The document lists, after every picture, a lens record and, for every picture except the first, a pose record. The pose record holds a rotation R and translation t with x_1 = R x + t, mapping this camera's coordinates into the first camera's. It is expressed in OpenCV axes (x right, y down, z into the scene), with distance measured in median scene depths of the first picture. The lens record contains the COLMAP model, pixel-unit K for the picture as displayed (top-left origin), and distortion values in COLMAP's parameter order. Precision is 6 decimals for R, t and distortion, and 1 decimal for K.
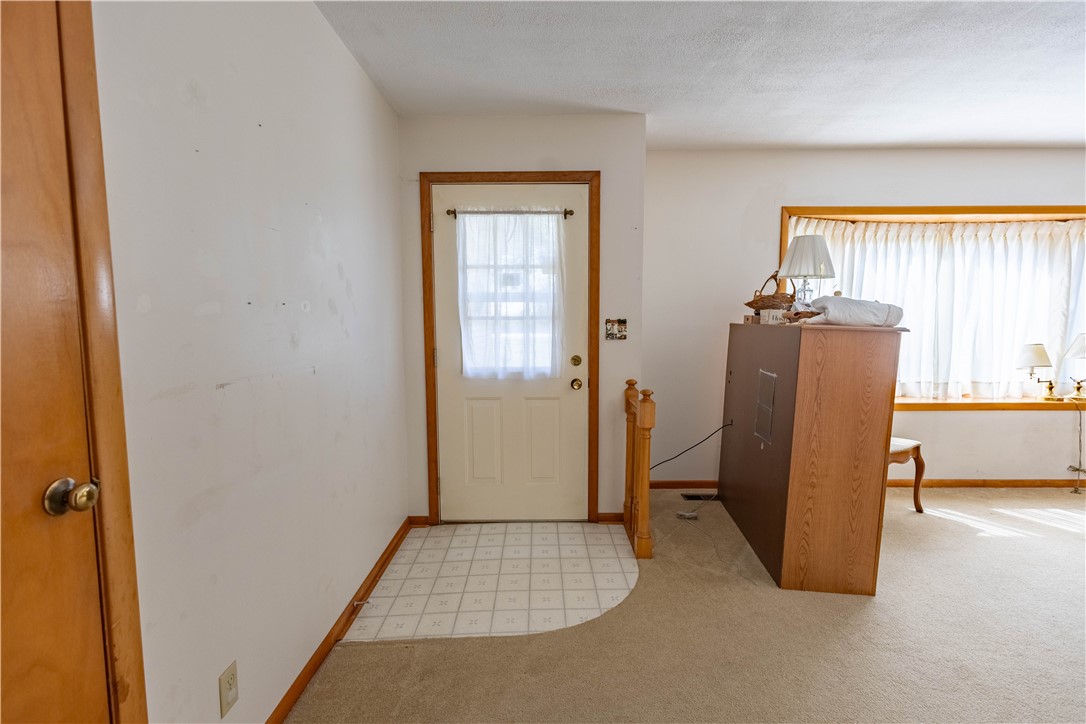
lens RADIAL K [[495.7, 0, 544.9], [0, 495.7, 359.9], [0, 0, 1]] dist [0.002094, -0.000733]
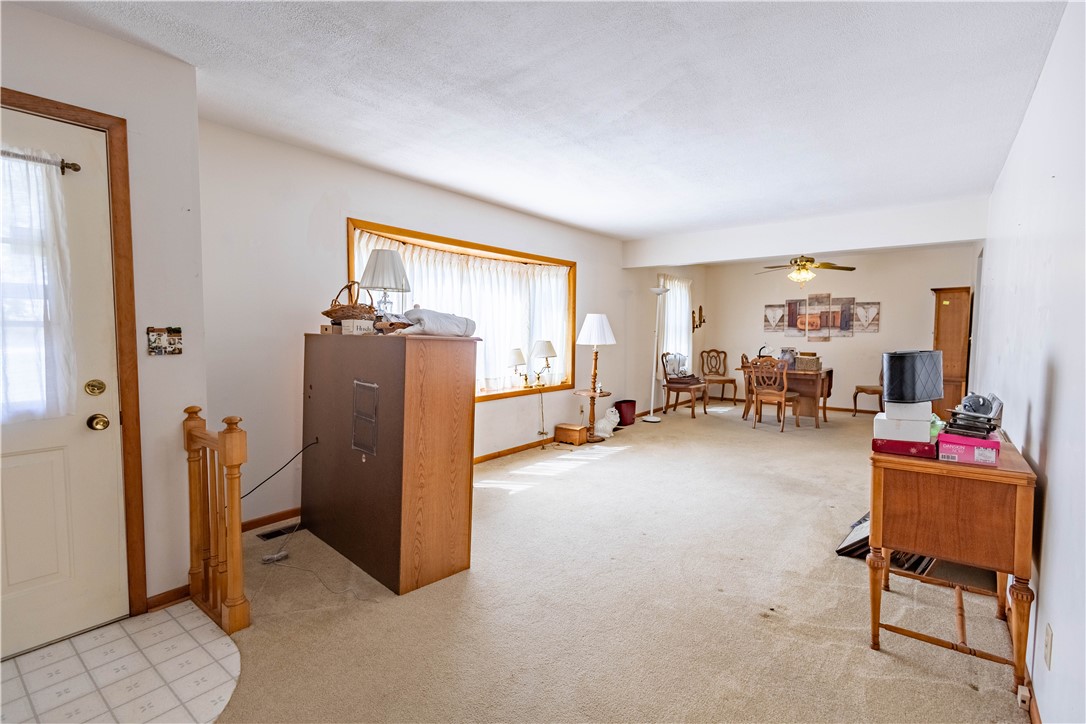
lens RADIAL K [[495.7, 0, 544.9], [0, 495.7, 359.9], [0, 0, 1]] dist [0.002094, -0.000733]
pose [[0.612897, -0.039228, 0.789188, -0.096327], [0.055687, 0.998428, 0.006382, -0.006816], [-0.788198, 0.040036, 0.614118, 0.099629]]
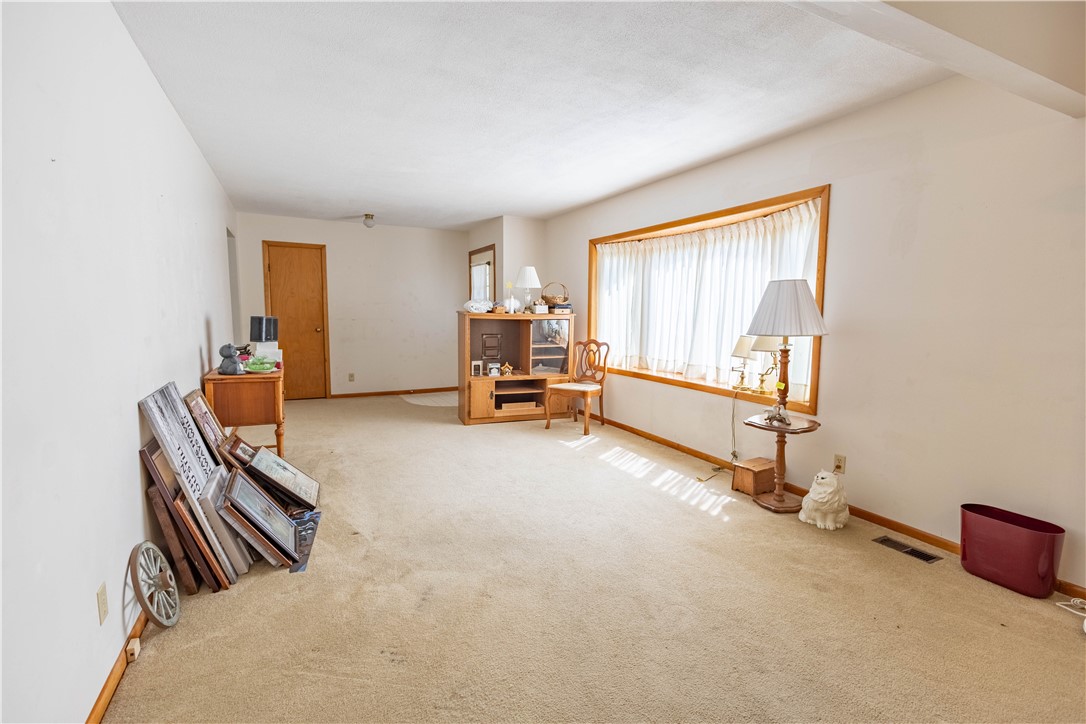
lens RADIAL K [[499.0, 0, 542.5], [0, 499.0, 362.5], [0, 0, 1]] dist [0.008070, -0.000966]
pose [[0.444190, 0.099891, -0.890346, 2.286621], [-0.085981, 0.993931, 0.068616, -0.014212], [0.891797, 0.046074, 0.450083, 0.188828]]
